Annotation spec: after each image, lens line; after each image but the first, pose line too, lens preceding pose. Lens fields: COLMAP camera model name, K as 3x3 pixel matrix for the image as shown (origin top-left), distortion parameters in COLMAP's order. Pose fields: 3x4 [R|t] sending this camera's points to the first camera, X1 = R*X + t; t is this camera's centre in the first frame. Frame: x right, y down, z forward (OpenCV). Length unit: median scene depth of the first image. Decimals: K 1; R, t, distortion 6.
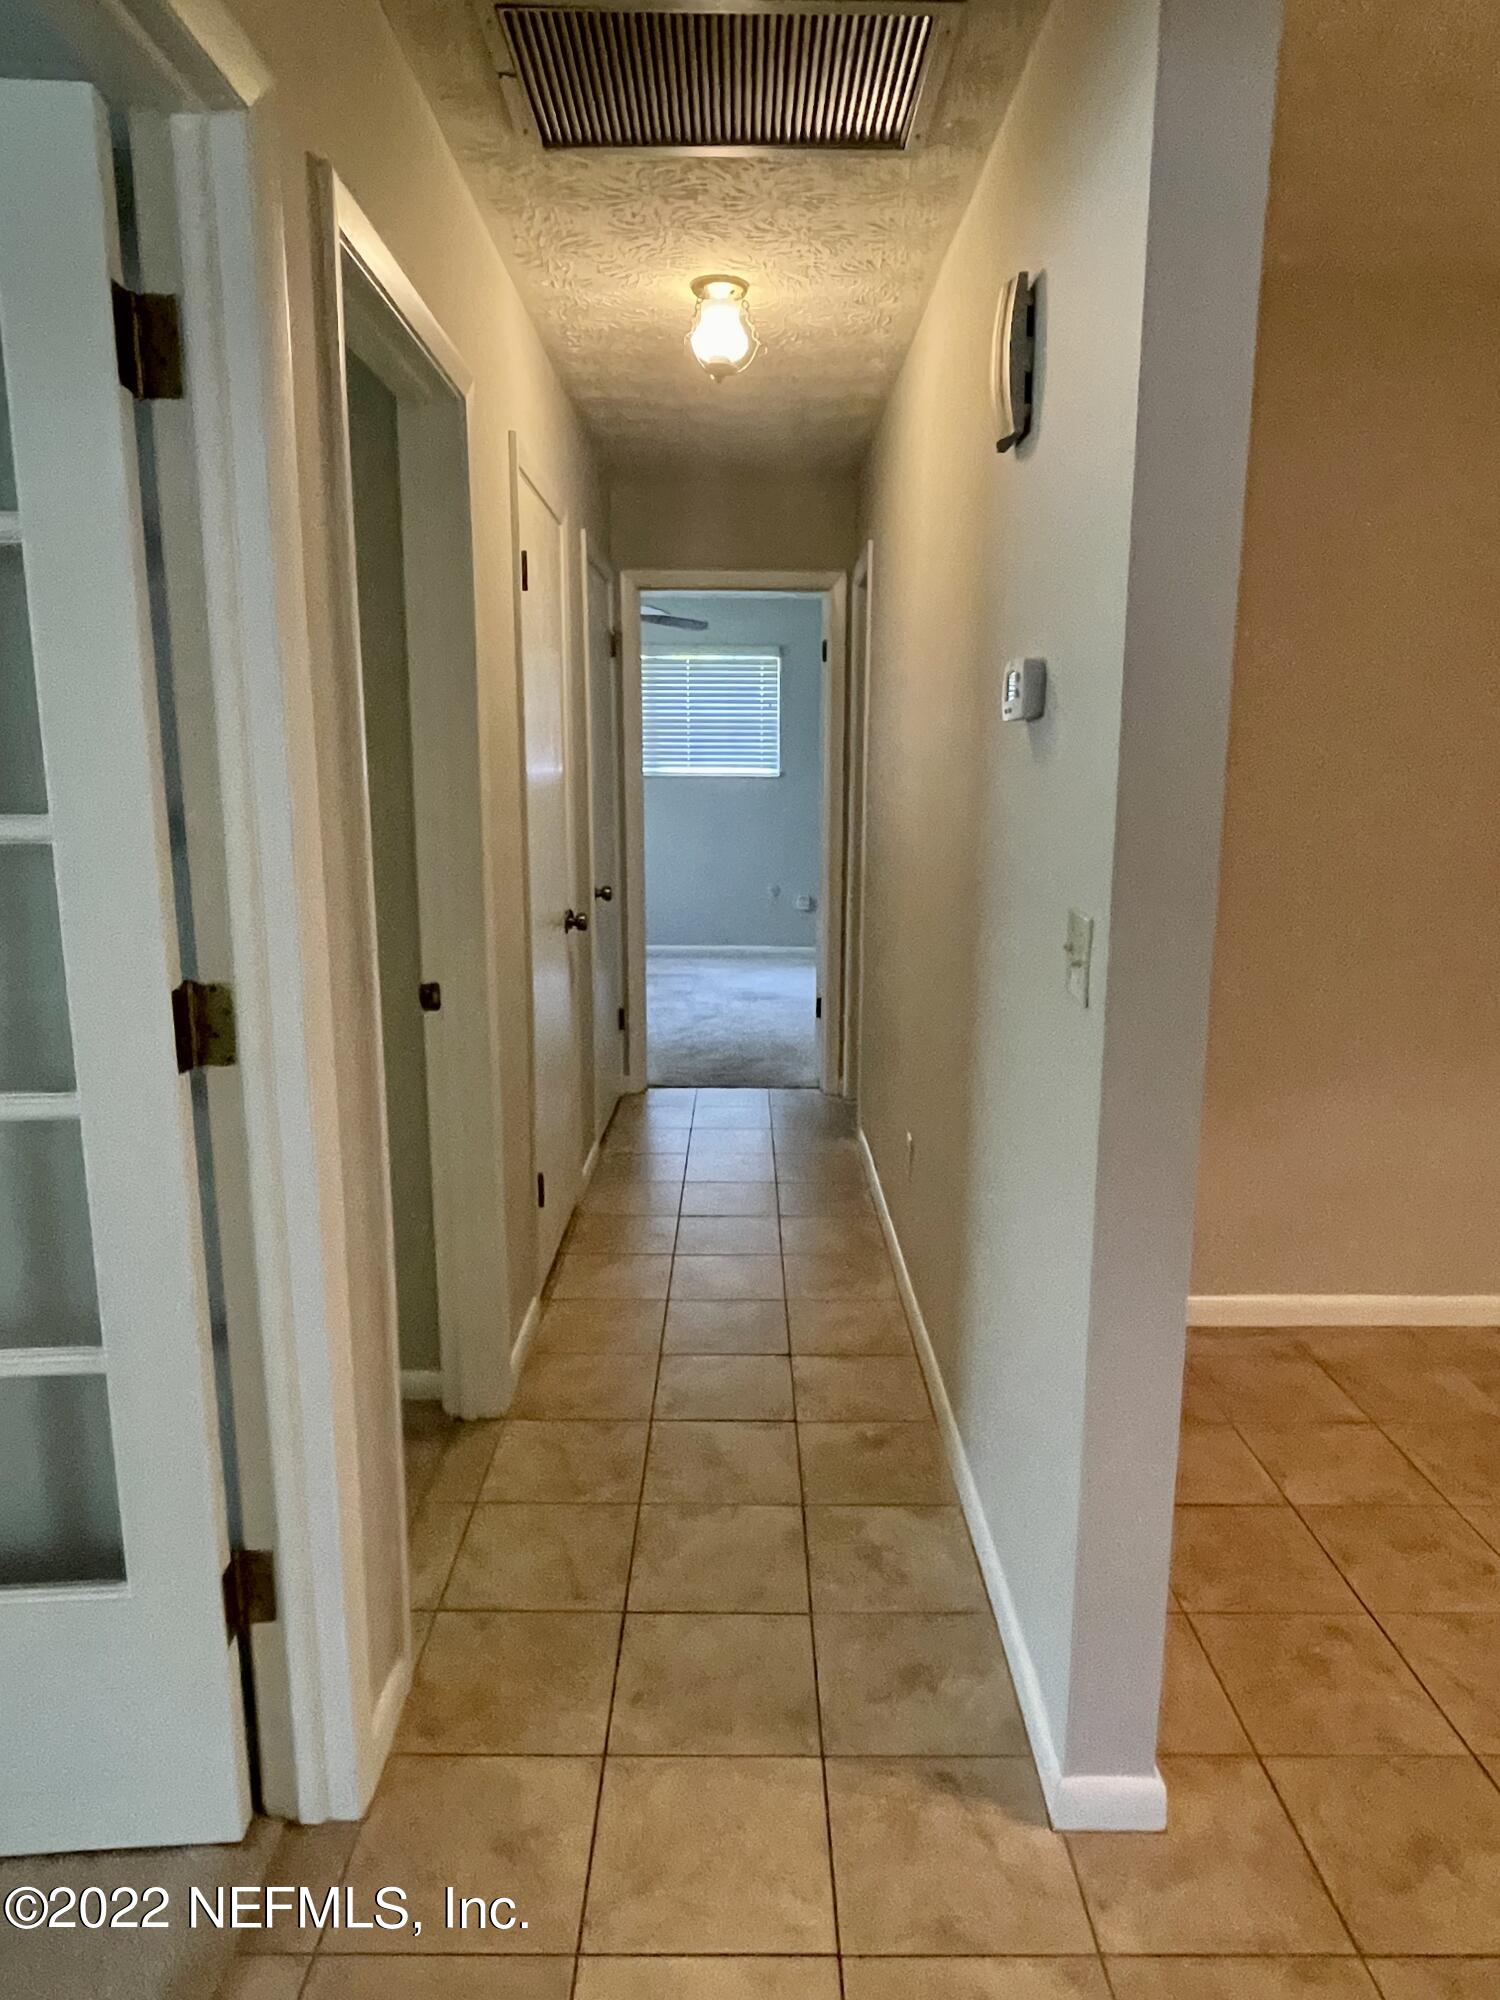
lens RADIAL K [[1275.7, 0, 744.8], [0, 1275.7, 1002.8], [0, 0, 1]] dist [-0.002049, -0.001620]
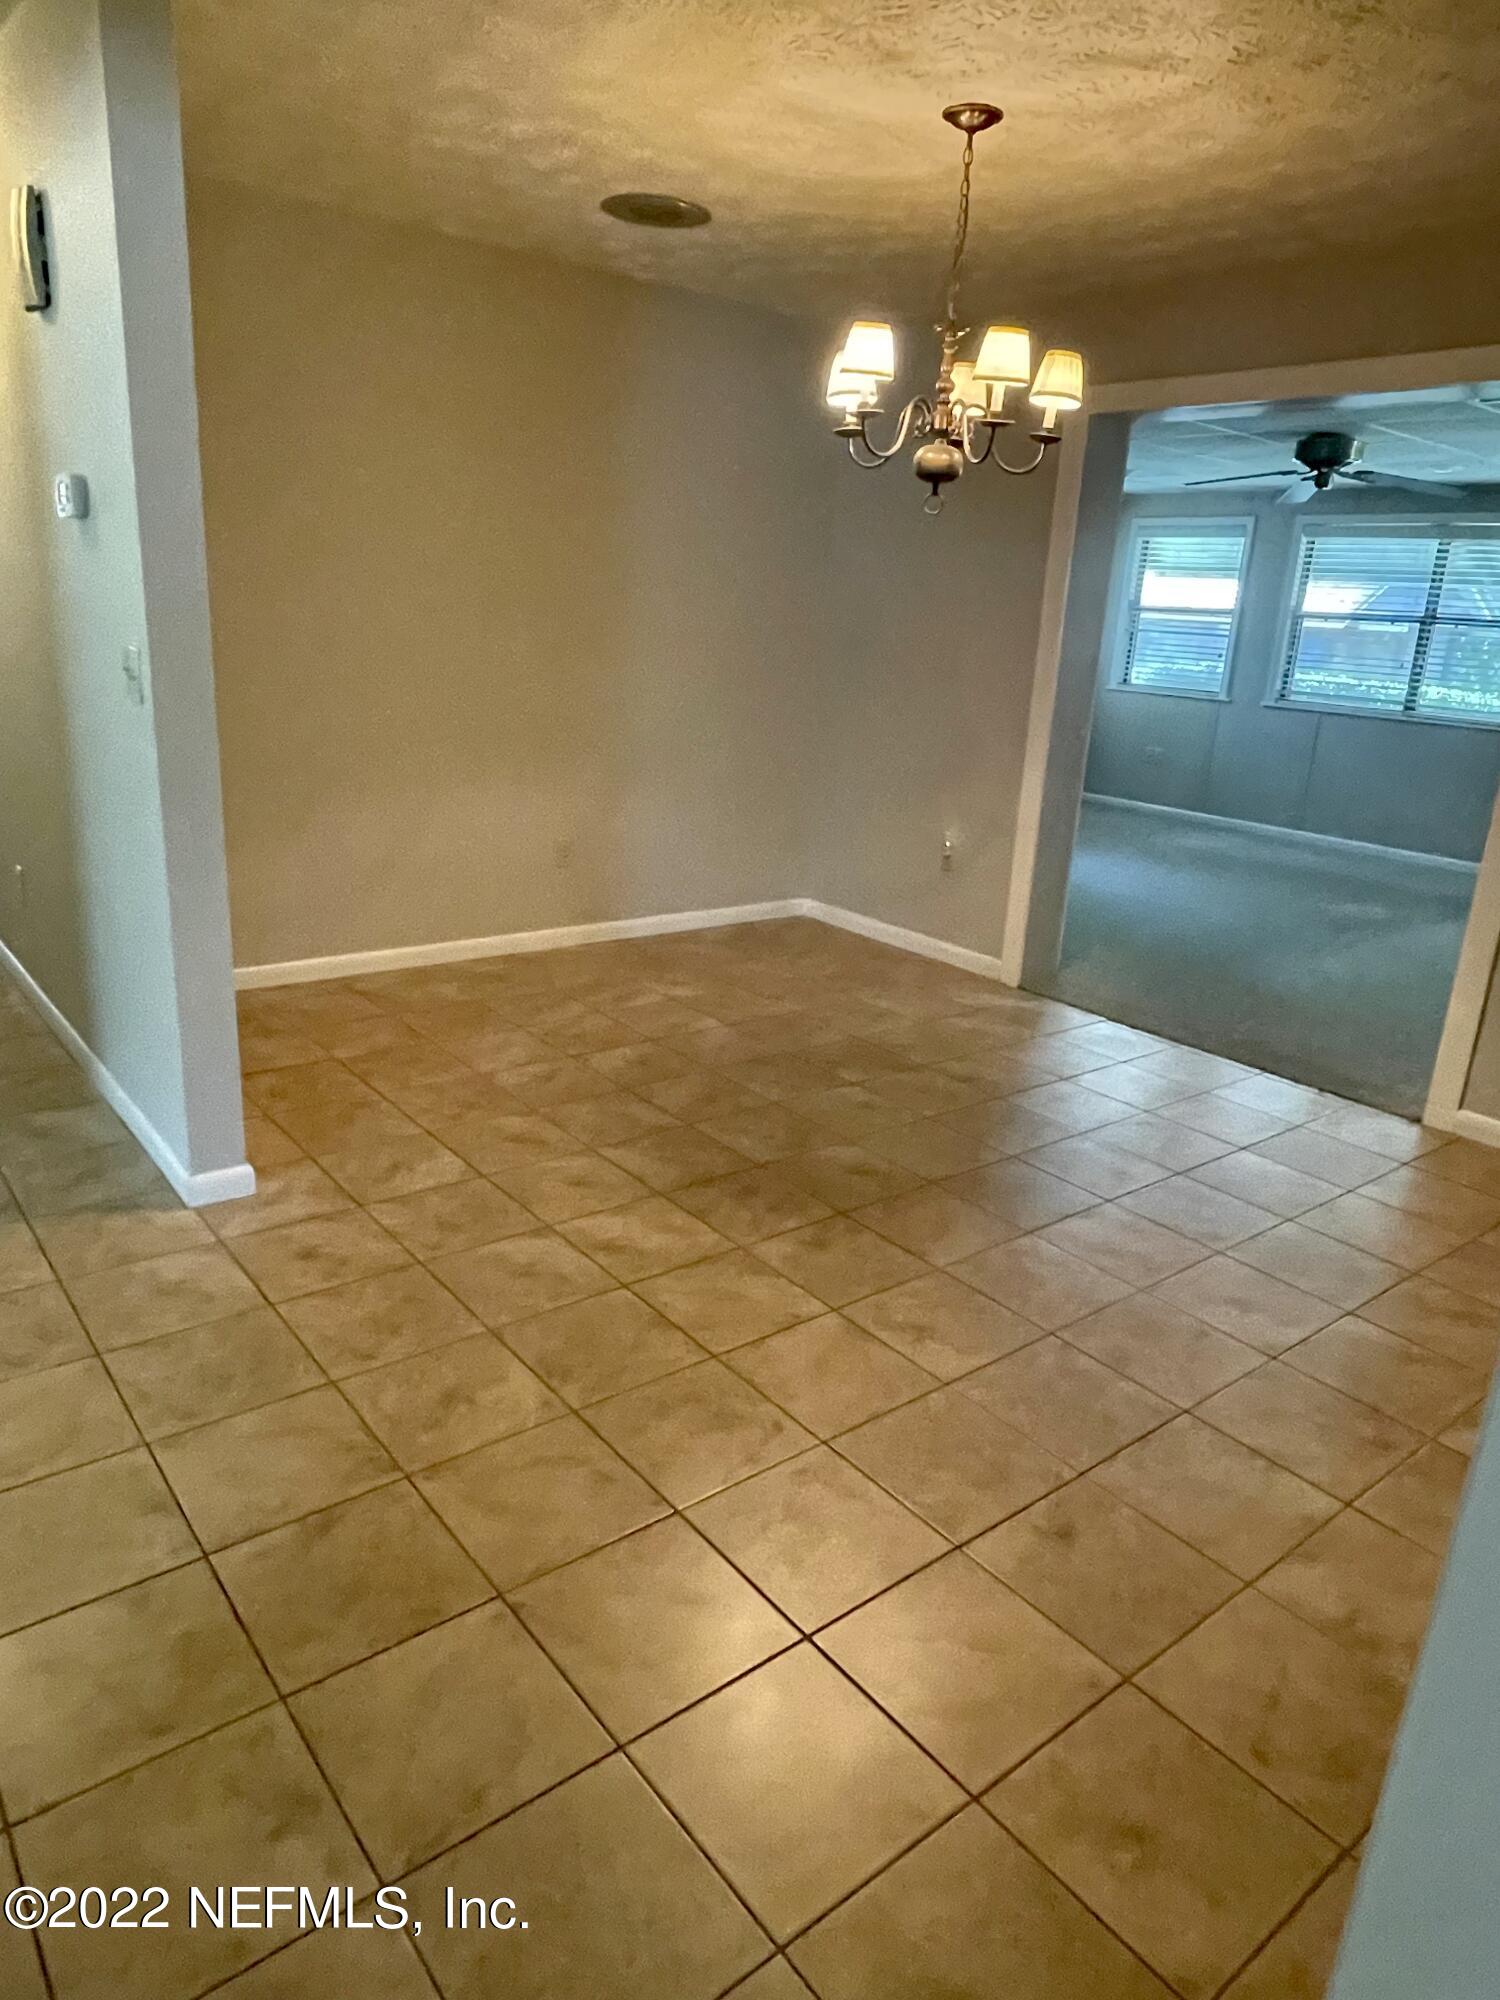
lens RADIAL K [[1275.7, 0, 744.5], [0, 1275.7, 1008.9], [0, 0, 1]] dist [-0.002049, -0.001620]
pose [[0.780995, -0.147725, 0.606815, -0.150952], [0.057663, 0.984529, 0.165461, 0.134412], [-0.621869, -0.094234, 0.777431, -0.662678]]
